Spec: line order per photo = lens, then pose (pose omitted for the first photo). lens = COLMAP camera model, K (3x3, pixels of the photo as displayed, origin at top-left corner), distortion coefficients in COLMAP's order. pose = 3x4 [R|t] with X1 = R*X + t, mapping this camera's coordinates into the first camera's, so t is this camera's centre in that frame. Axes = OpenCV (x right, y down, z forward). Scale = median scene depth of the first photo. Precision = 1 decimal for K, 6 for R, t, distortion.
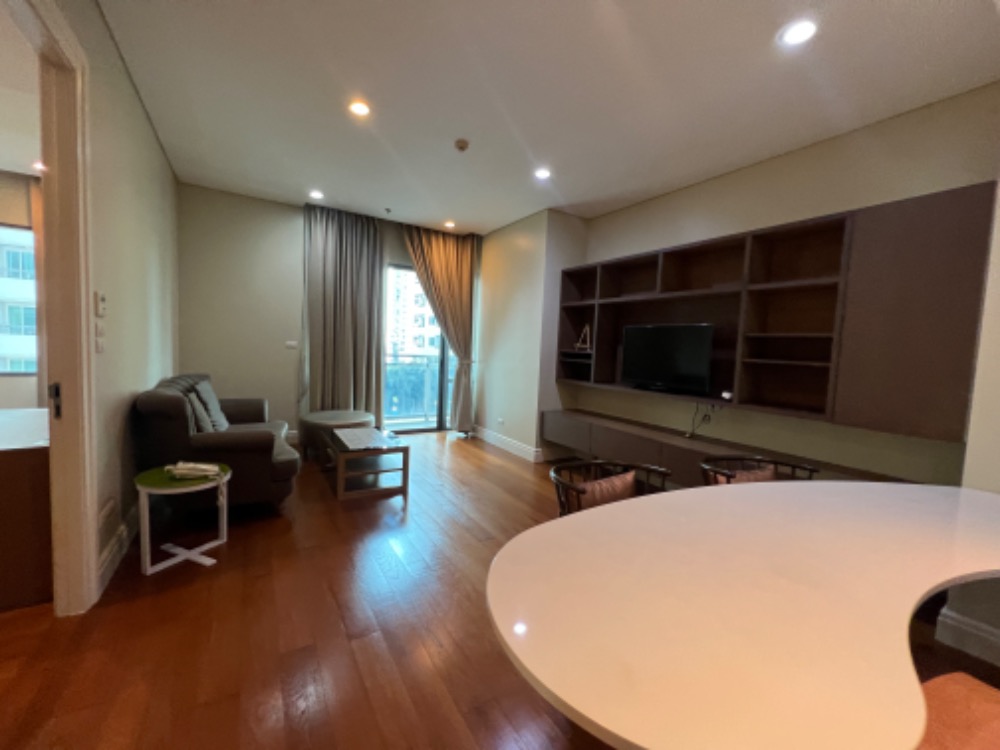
lens RADIAL K [[398.4, 0, 500.0], [0, 398.4, 375.0], [0, 0, 1]] dist [-0.001650, -0.000179]
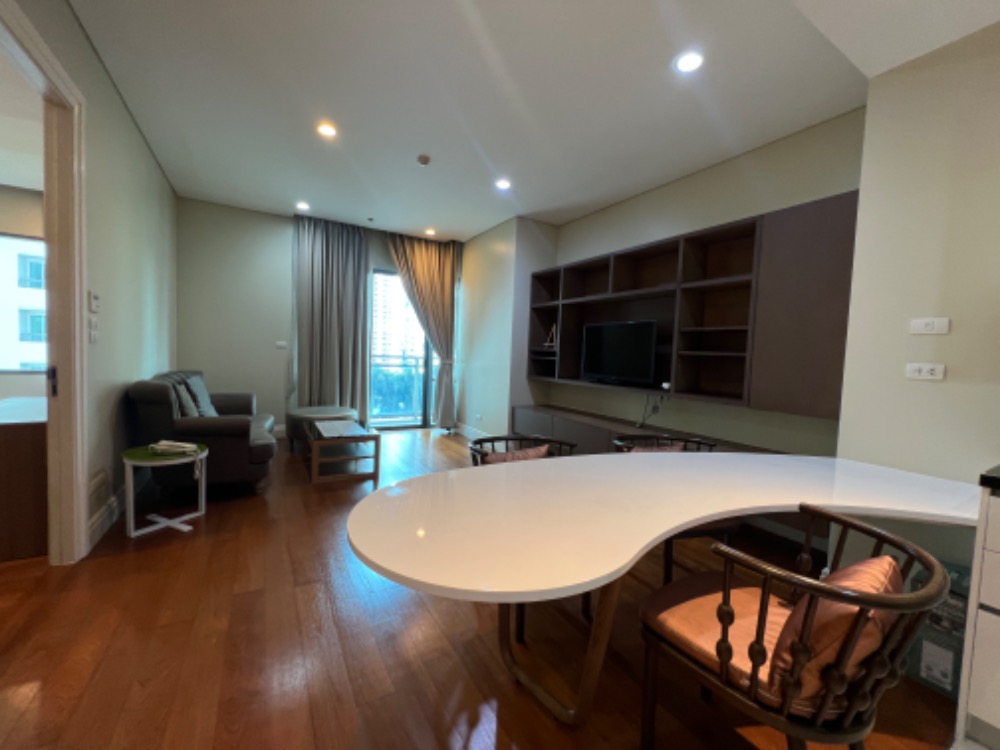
lens RADIAL K [[398.4, 0, 500.0], [0, 398.4, 375.0], [0, 0, 1]] dist [-0.001650, -0.000179]
pose [[0.999752, -0.002667, -0.022098, 0.104435], [0.002282, 0.999846, -0.017416, 0.029087], [0.022141, 0.017361, 0.999604, -0.067900]]
